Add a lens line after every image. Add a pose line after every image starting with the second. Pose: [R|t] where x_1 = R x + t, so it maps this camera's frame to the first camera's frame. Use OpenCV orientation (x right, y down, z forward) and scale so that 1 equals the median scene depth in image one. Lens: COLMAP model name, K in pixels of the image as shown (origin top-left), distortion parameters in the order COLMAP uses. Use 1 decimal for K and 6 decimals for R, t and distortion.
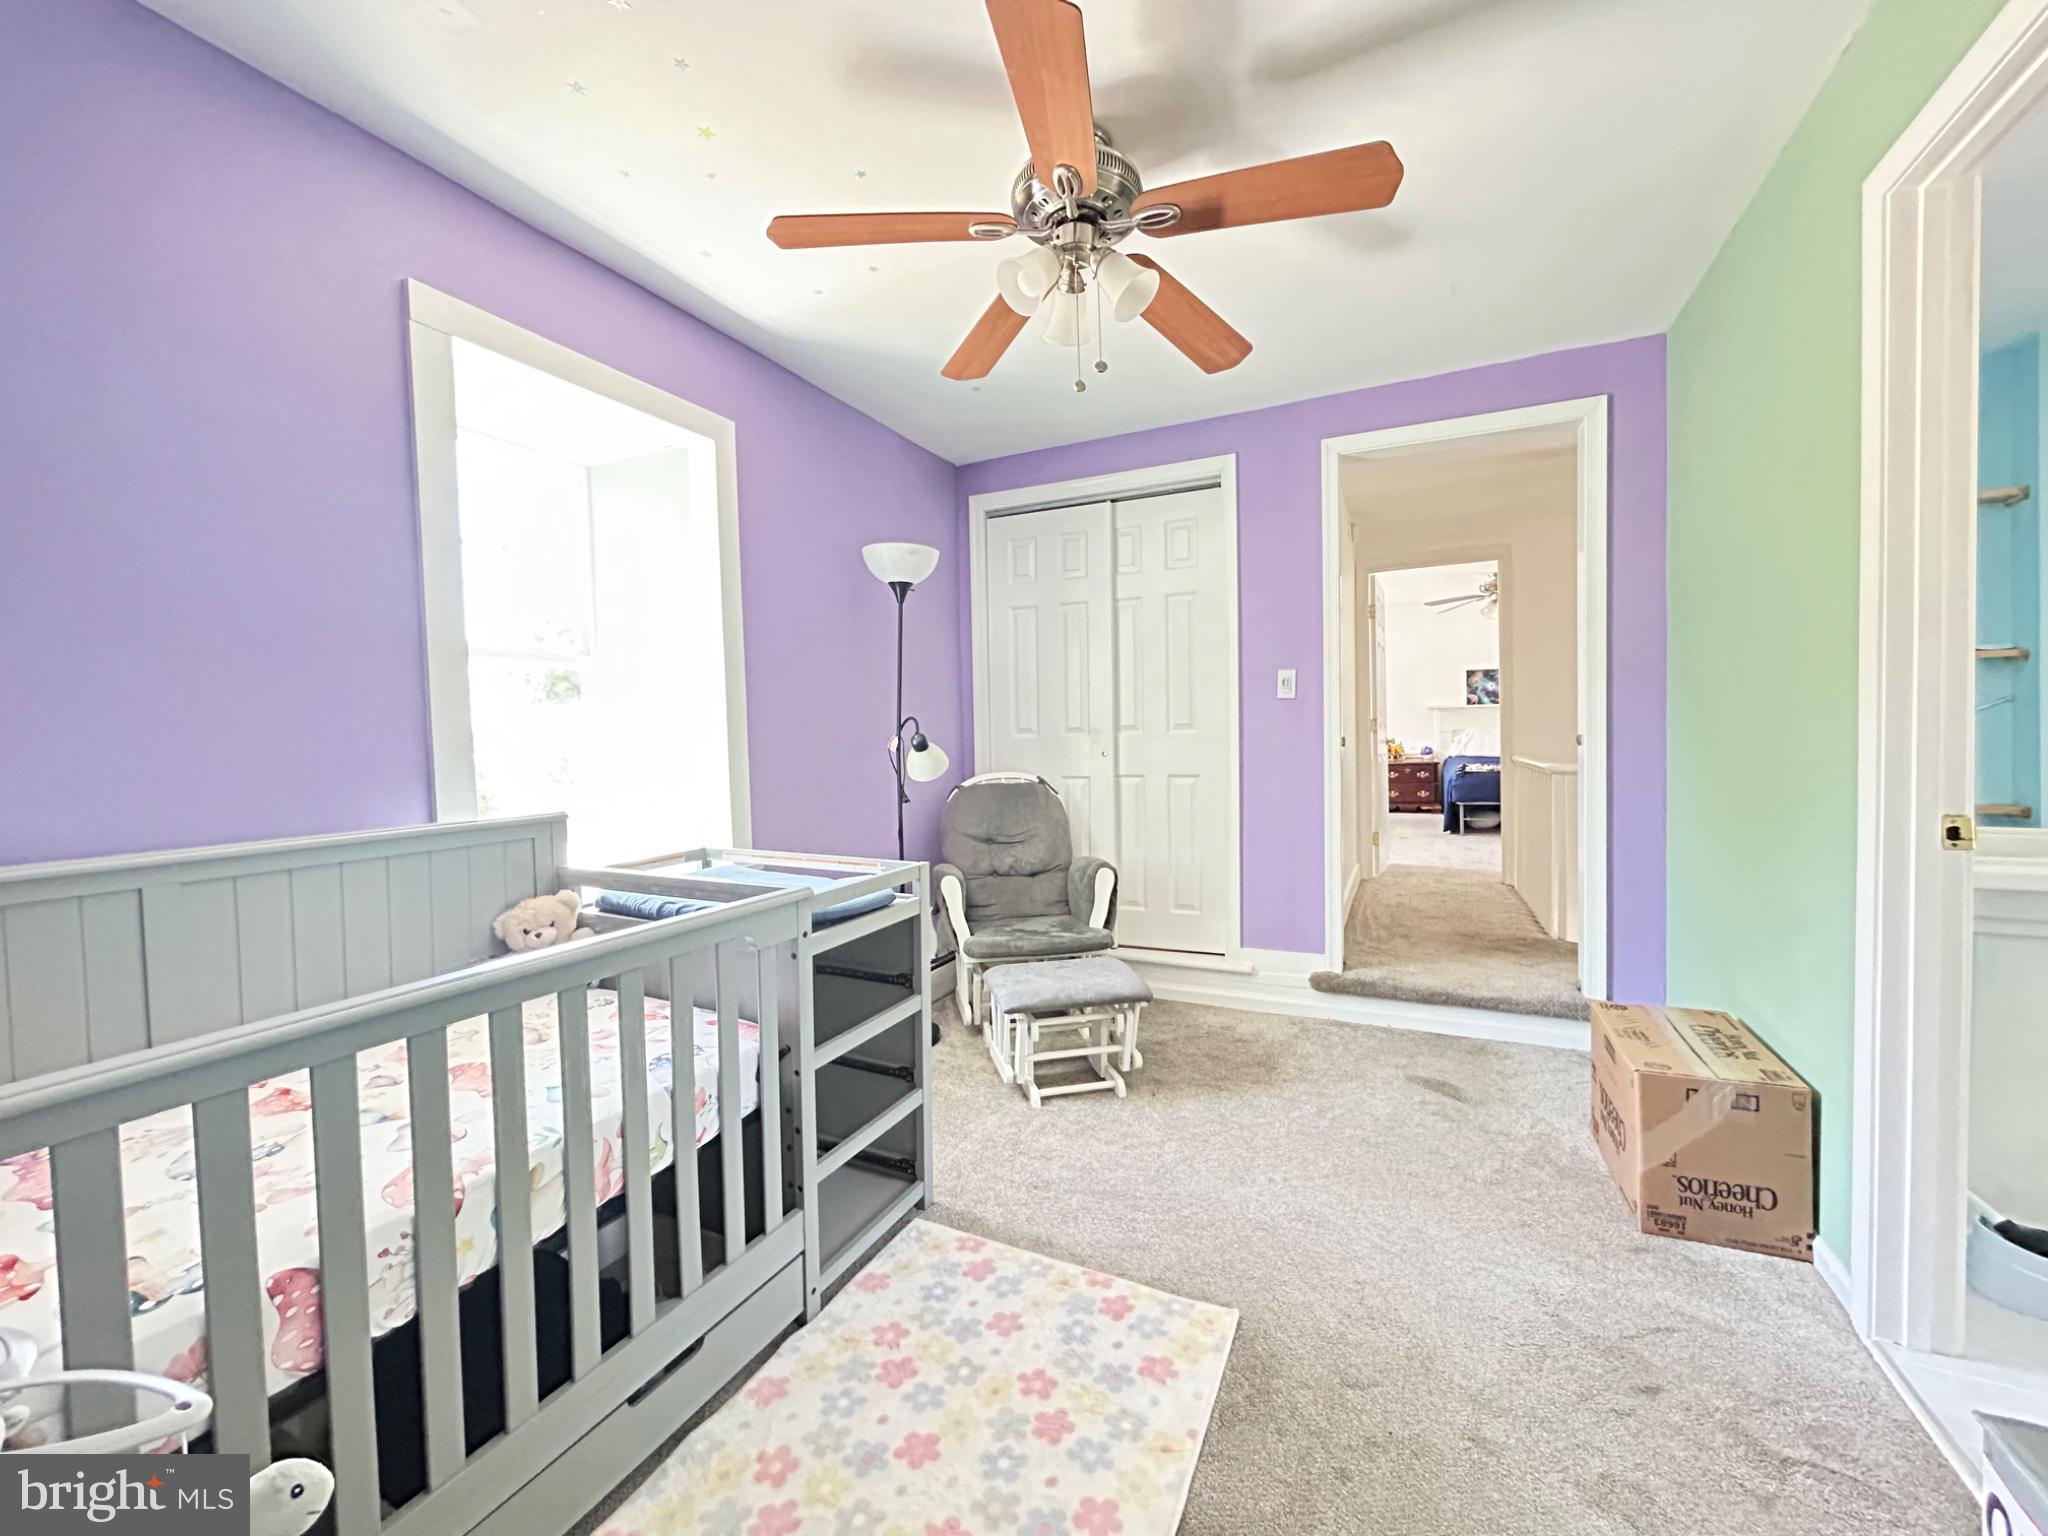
lens RADIAL K [[822.3, 0, 1024.0], [0, 822.3, 768.0], [0, 0, 1]] dist [0.006031, 0.000157]
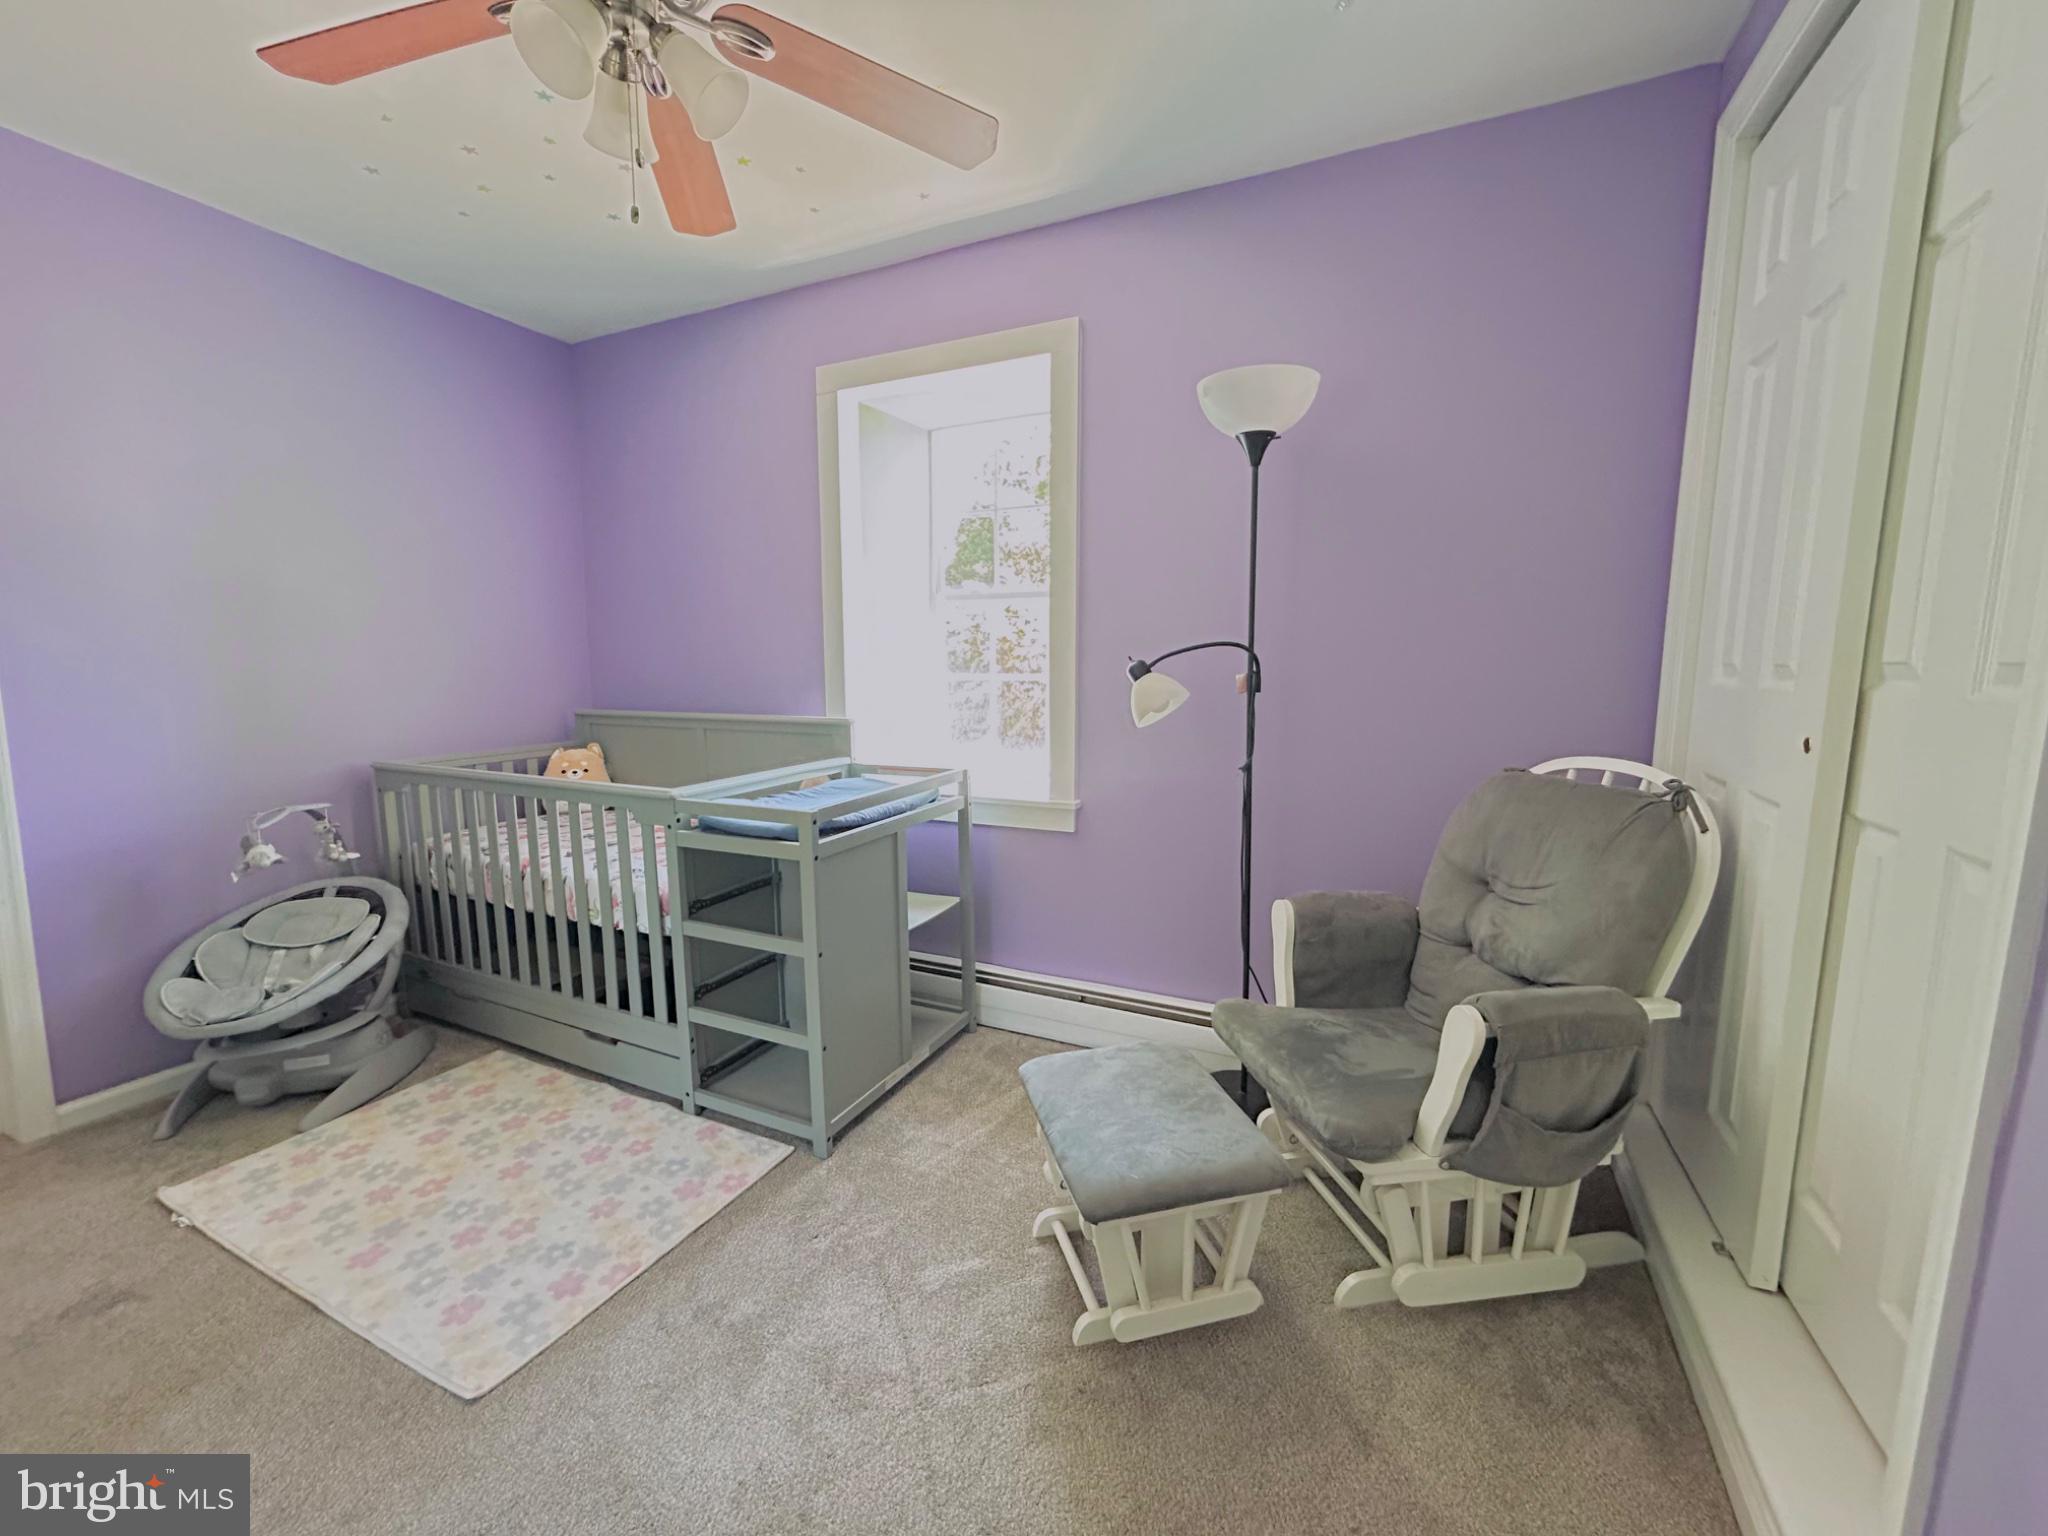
lens RADIAL K [[822.3, 0, 1024.0], [0, 822.3, 768.0], [0, 0, 1]] dist [0.006031, 0.000157]
pose [[-0.001490, 0.156085, -0.987743, 0.973722], [-0.037265, 0.987049, 0.156031, -0.110543], [0.999304, 0.037041, 0.004346, 1.516398]]
